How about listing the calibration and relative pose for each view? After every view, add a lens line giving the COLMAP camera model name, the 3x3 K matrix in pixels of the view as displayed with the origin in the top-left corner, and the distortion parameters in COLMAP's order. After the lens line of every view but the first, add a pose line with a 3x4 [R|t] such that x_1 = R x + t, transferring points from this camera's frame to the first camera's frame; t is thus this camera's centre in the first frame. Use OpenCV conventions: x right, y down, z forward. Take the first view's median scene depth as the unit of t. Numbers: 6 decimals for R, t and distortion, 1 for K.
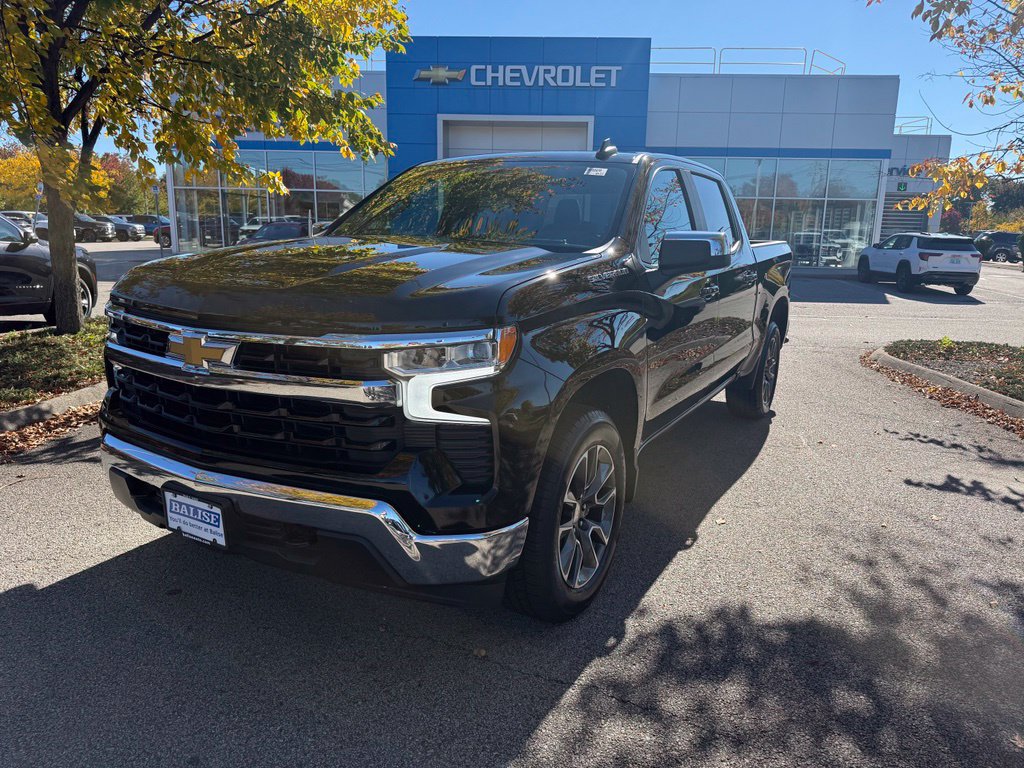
lens RADIAL K [[716.1, 0, 517.2], [0, 716.1, 387.2], [0, 0, 1]] dist [0.026980, -0.032638]
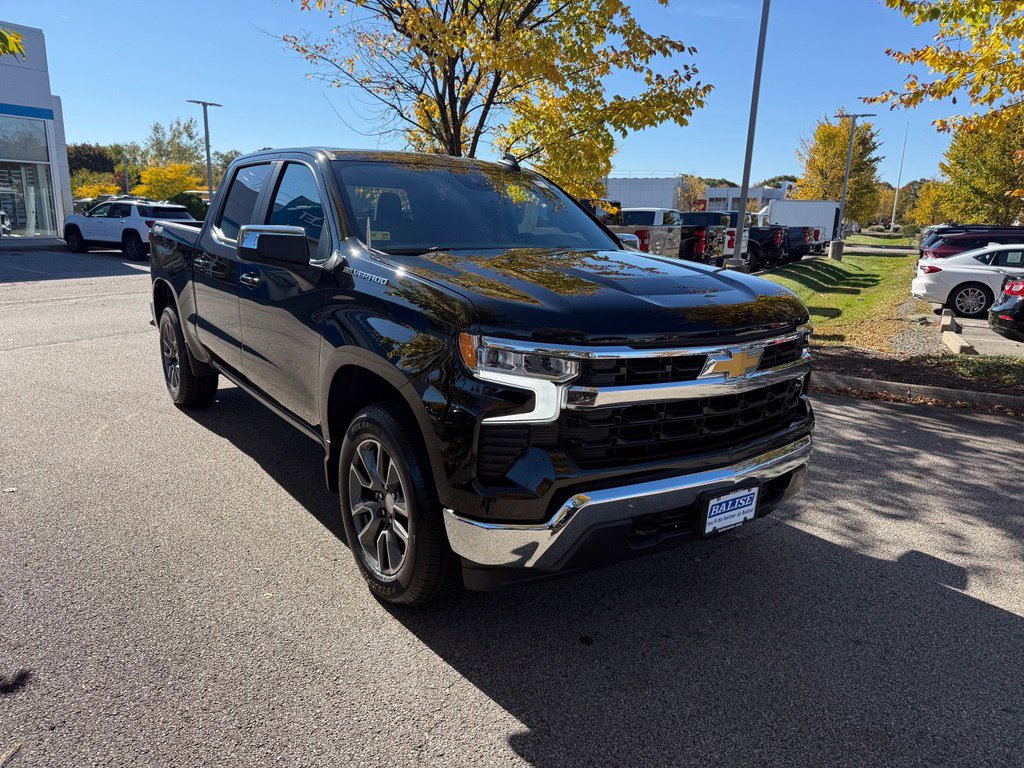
lens RADIAL K [[716.1, 0, 515.5], [0, 716.1, 391.5], [0, 0, 1]] dist [0.026980, -0.032638]
pose [[0.423491, -0.222525, 0.878145, -0.692296], [0.171903, 0.971489, 0.163277, -0.109534], [-0.889441, 0.081809, 0.449669, 0.345860]]
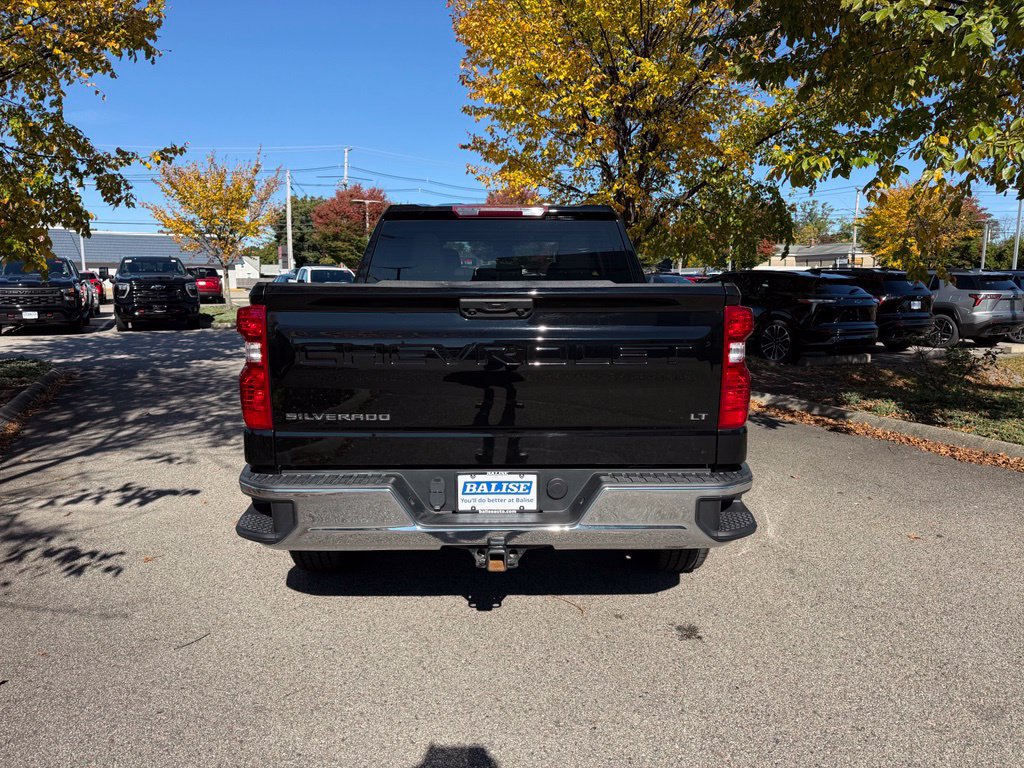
lens RADIAL K [[716.1, 0, 516.4], [0, 716.1, 386.1], [0, 0, 1]] dist [0.026980, -0.032638]
pose [[-0.867065, 0.048080, -0.495870, 0.558620], [-0.126079, 0.941755, 0.311771, -0.358931], [0.481978, 0.332844, -0.810501, 1.756314]]
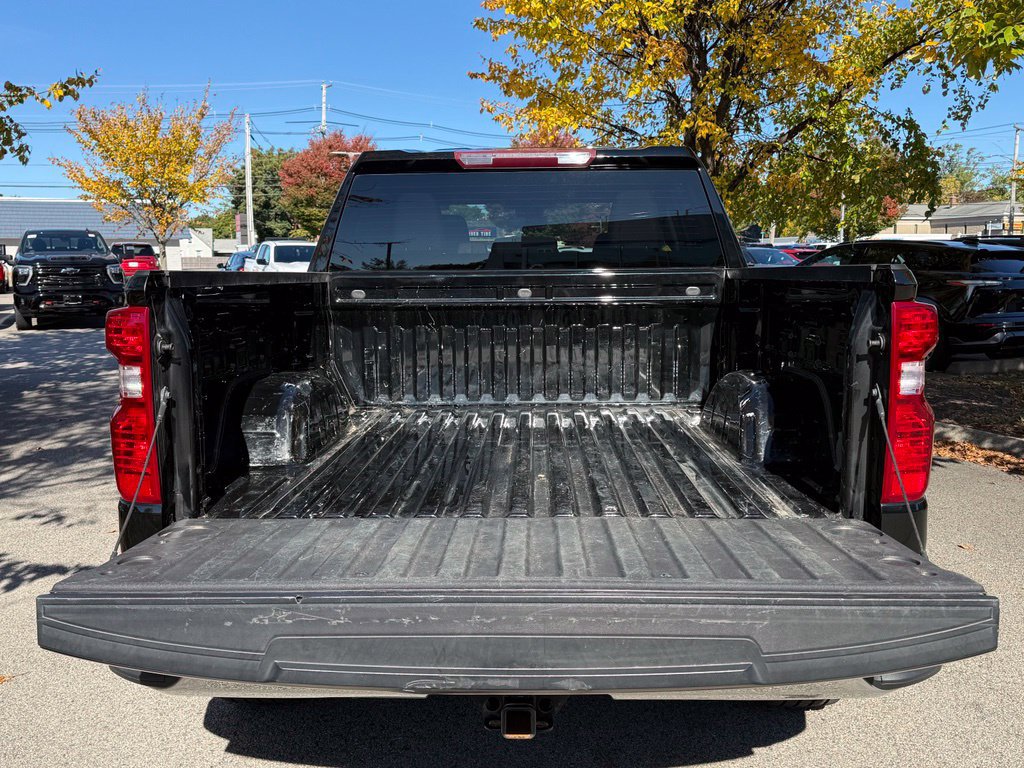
lens RADIAL K [[948.4, 0, 522.8], [0, 948.4, 404.1], [0, 0, 1]] dist [0.028674, 0.000000]
pose [[-0.880948, 0.056660, -0.469808, 0.513814], [-0.111446, 0.940039, 0.322346, -0.346319], [0.459902, 0.336329, -0.821811, 1.679938]]
